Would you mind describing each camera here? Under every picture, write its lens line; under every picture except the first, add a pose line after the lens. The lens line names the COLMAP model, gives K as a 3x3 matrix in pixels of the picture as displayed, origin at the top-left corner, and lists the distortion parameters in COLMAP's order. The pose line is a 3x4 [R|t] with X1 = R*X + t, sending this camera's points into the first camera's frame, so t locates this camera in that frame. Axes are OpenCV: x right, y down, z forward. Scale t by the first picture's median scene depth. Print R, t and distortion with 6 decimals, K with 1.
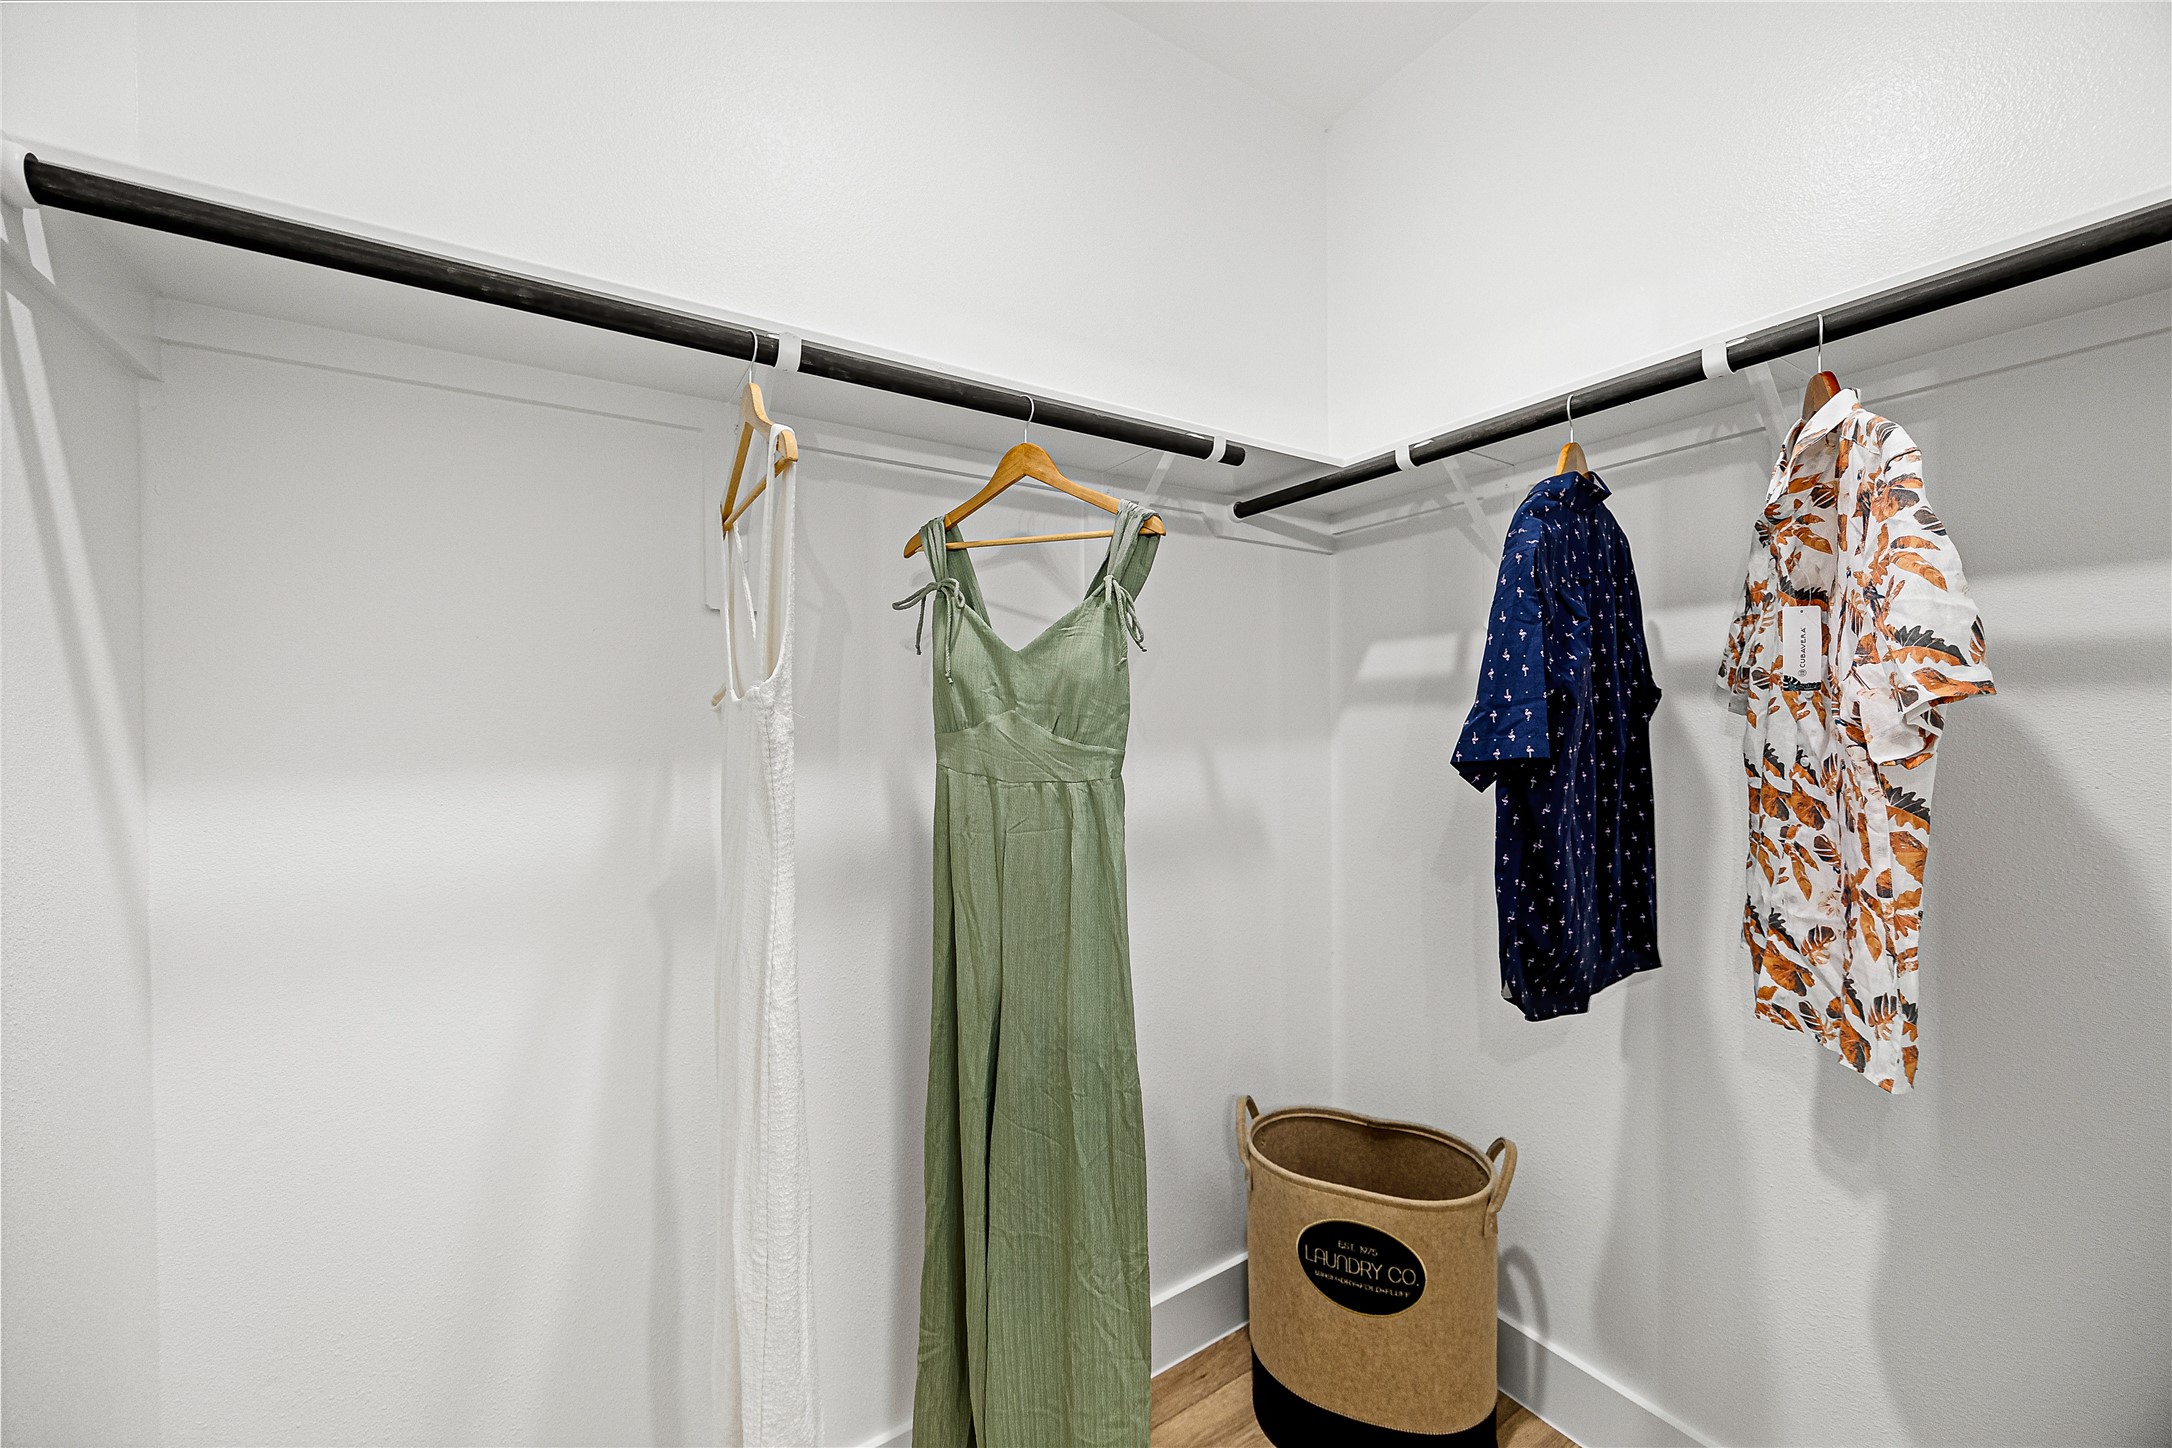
lens RADIAL K [[826.4, 0, 1094.4], [0, 826.4, 741.5], [0, 0, 1]] dist [-0.009148, -0.000032]
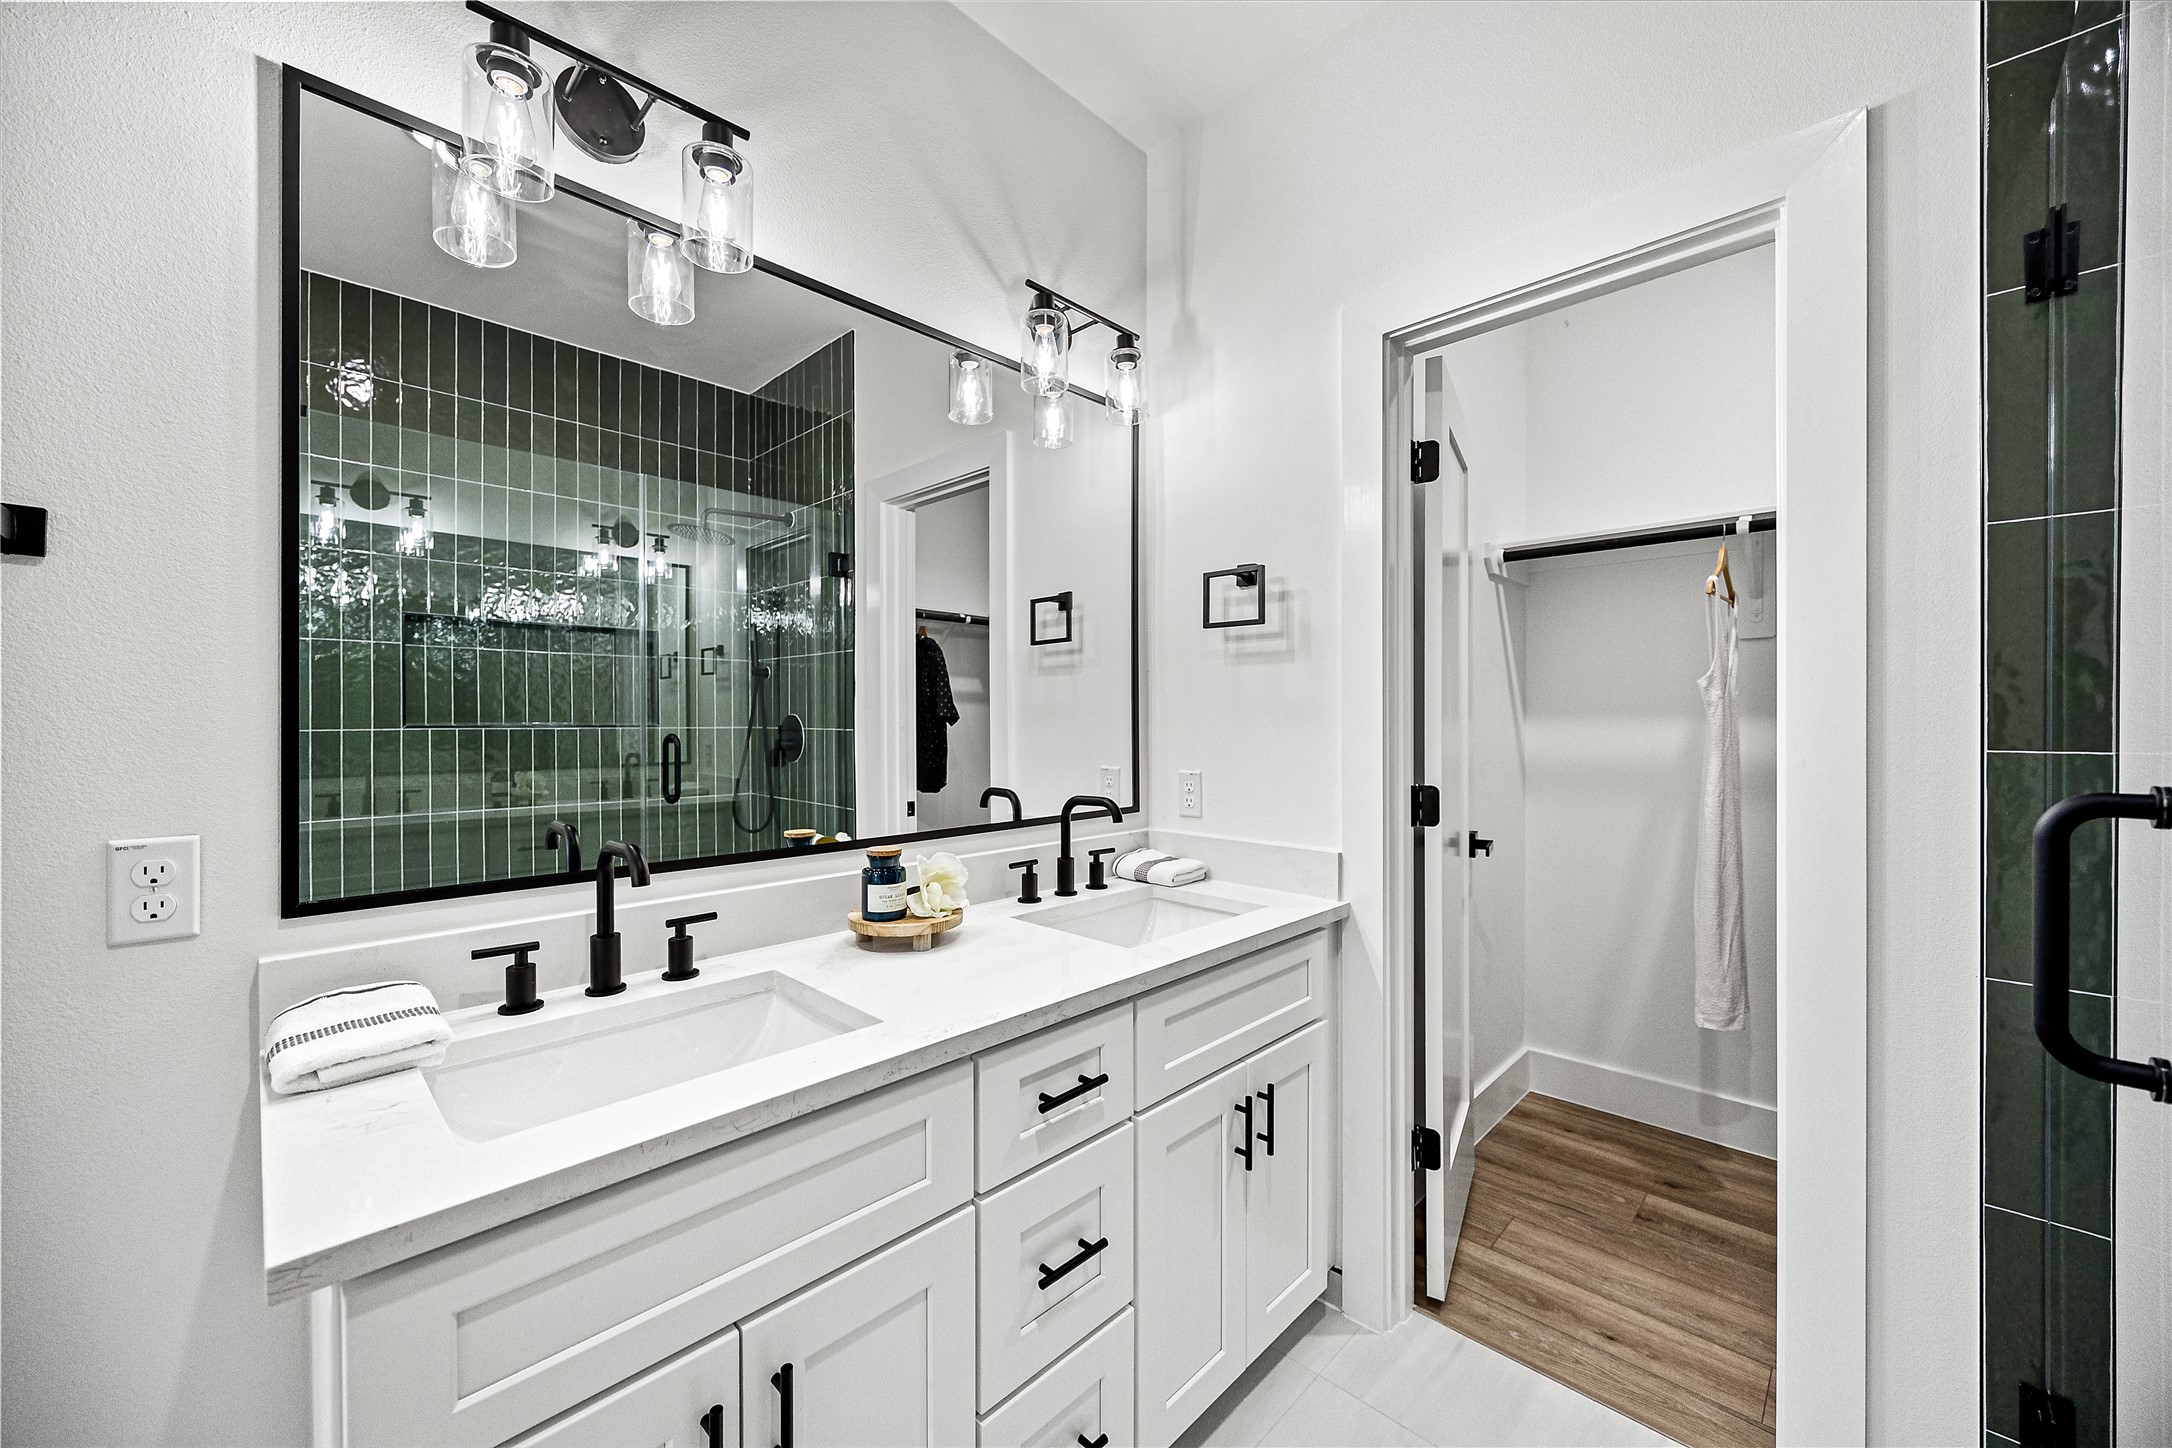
lens RADIAL K [[817.5, 0, 1086.0], [0, 817.5, 724.0], [0, 0, 1]] dist [0.001416, 0.000091]
pose [[0.203859, 0.014860, -0.978888, 1.671354], [-0.025499, 0.999626, 0.009864, 0.091968], [0.978668, 0.022950, 0.204161, -1.374521]]
